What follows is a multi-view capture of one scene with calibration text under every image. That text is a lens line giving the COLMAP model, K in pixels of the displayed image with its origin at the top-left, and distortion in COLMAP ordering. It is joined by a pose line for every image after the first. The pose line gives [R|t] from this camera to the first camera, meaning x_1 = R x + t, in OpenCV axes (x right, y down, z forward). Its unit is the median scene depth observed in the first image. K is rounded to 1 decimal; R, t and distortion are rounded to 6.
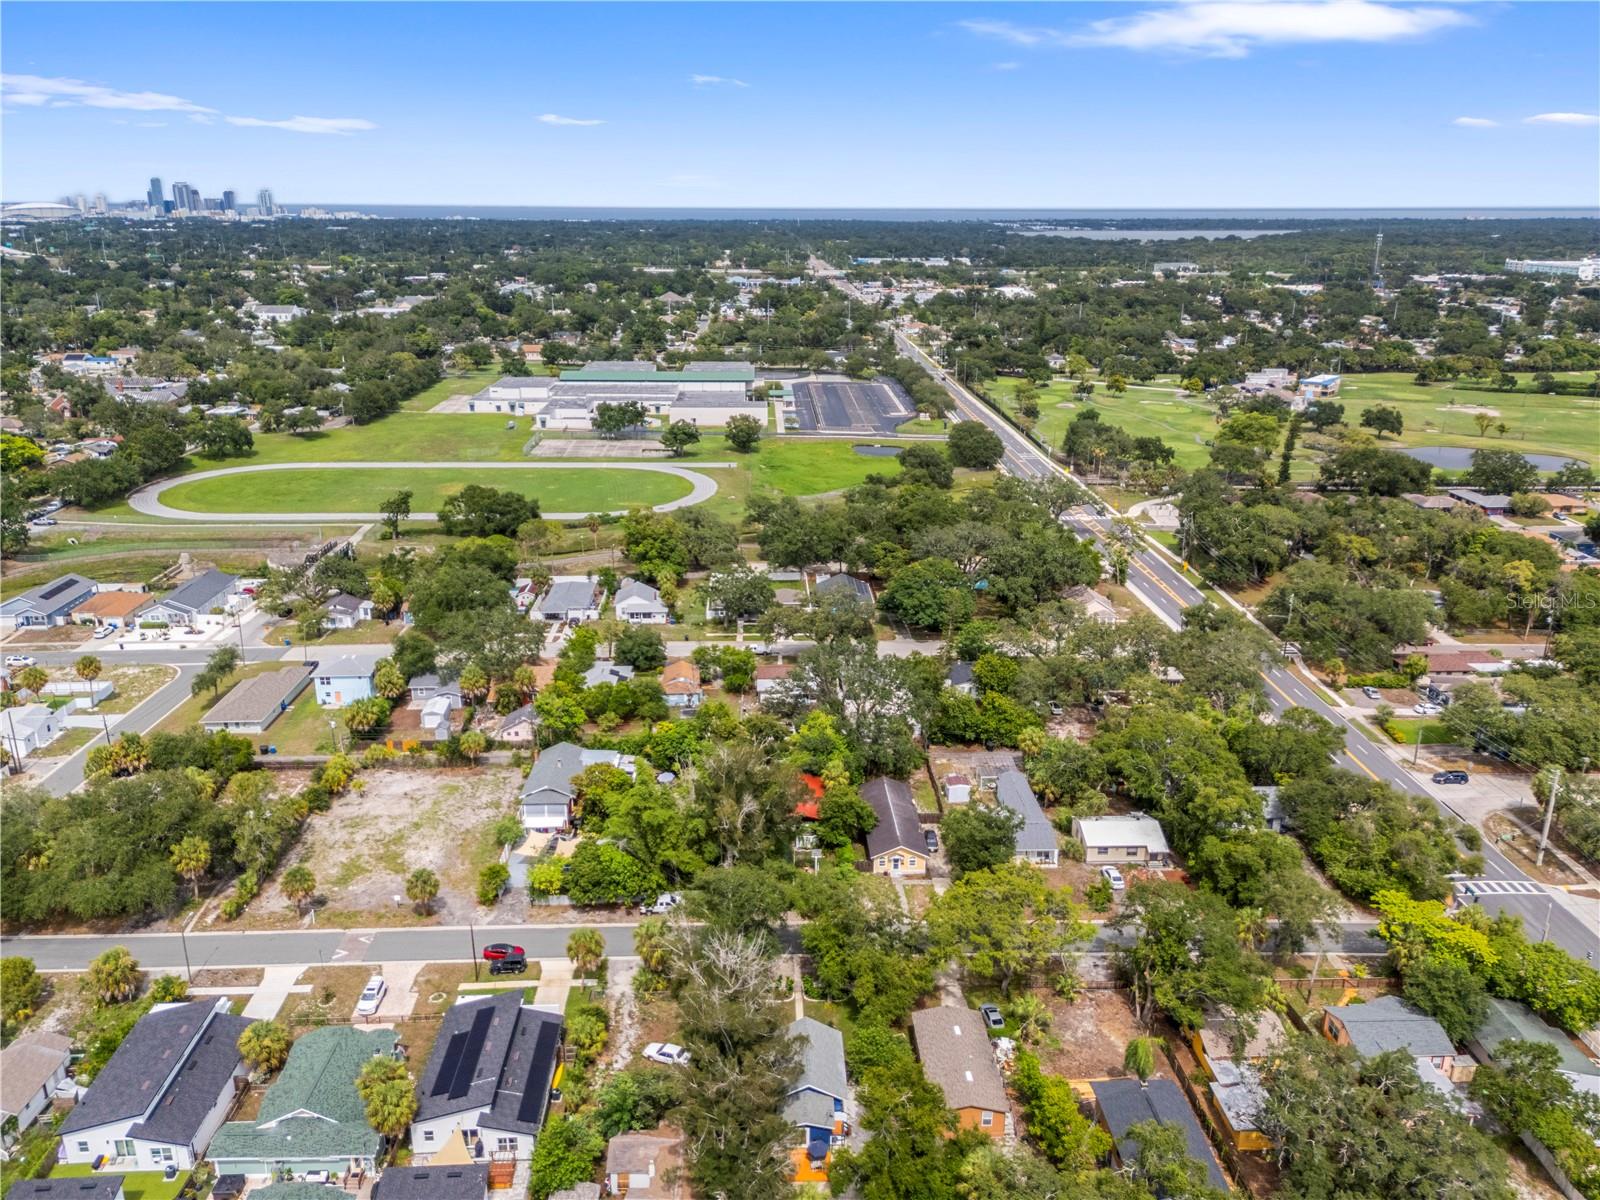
lens RADIAL K [[1180.7, 0, 800.0], [0, 1180.7, 600.0], [0, 0, 1]] dist [0.058087, -0.046542]
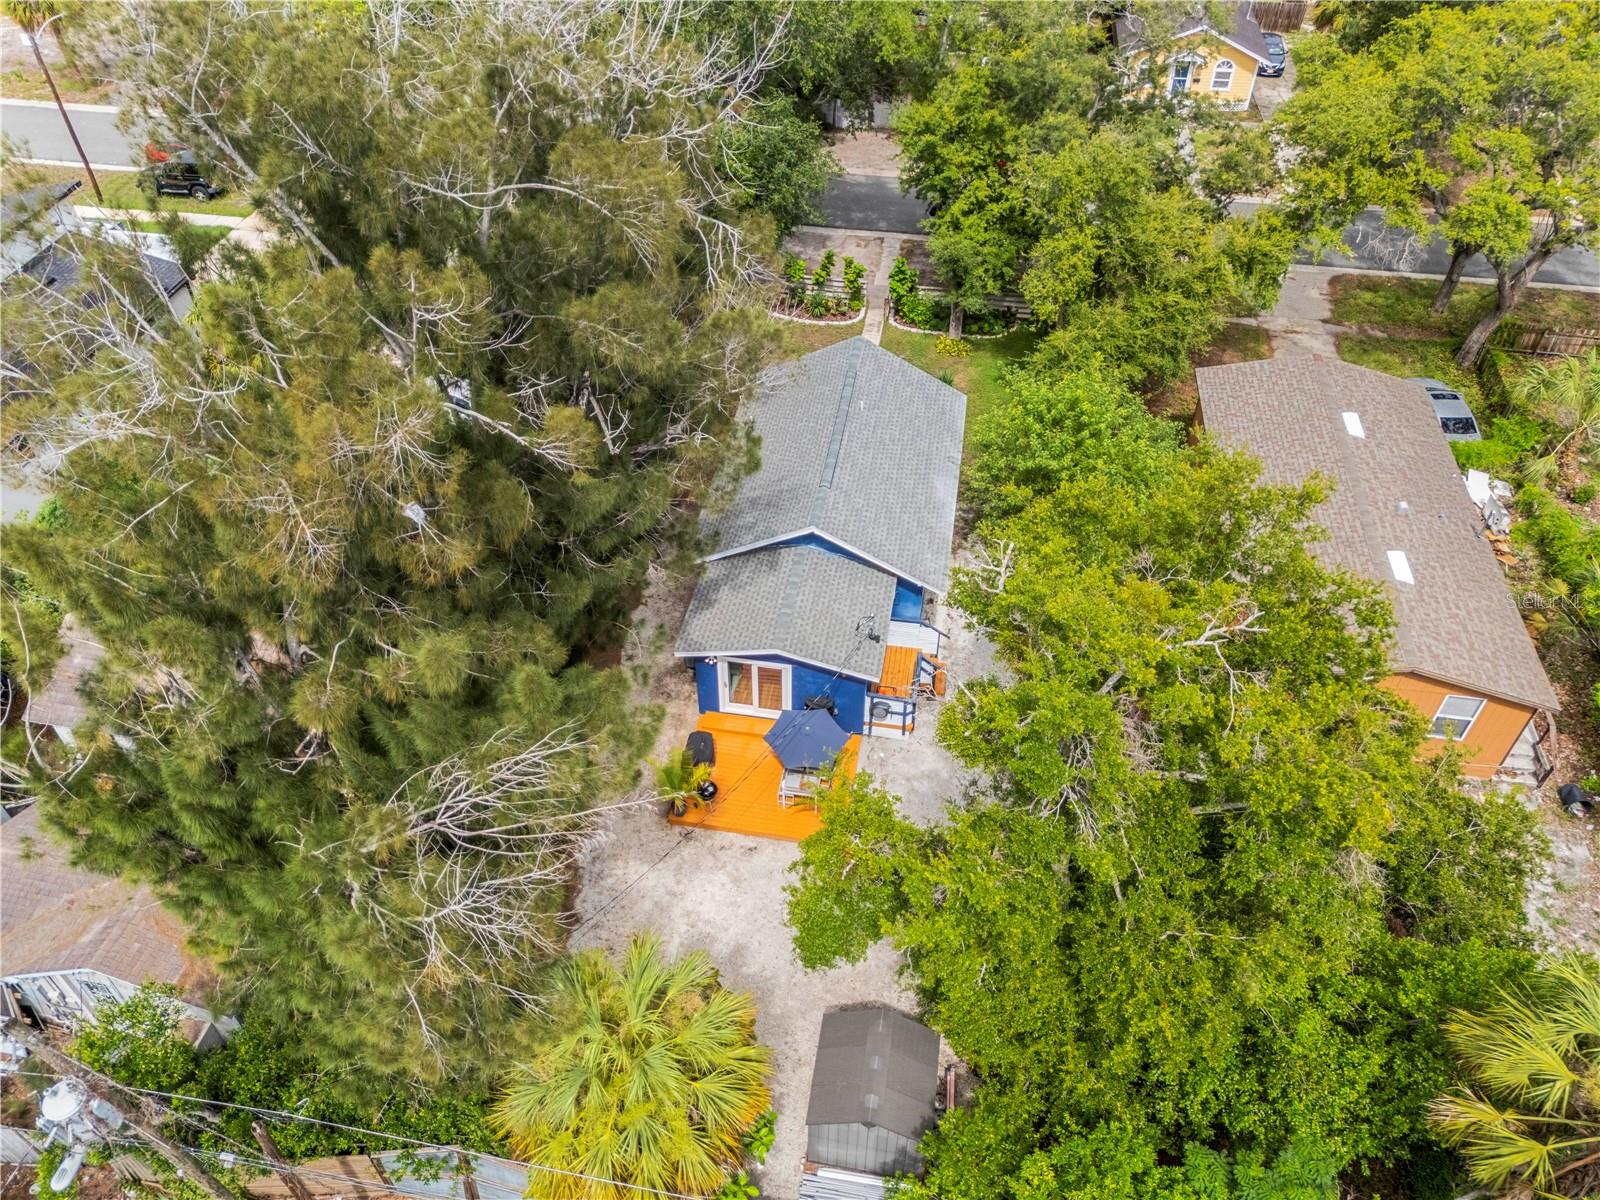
lens RADIAL K [[1180.7, 0, 800.0], [0, 1180.7, 600.0], [0, 0, 1]] dist [0.058087, -0.046542]
pose [[0.982547, 0.130547, -0.132510, 0.039336], [-0.062354, 0.902295, 0.426586, 0.275830], [0.175252, -0.410878, 0.894687, 0.673314]]
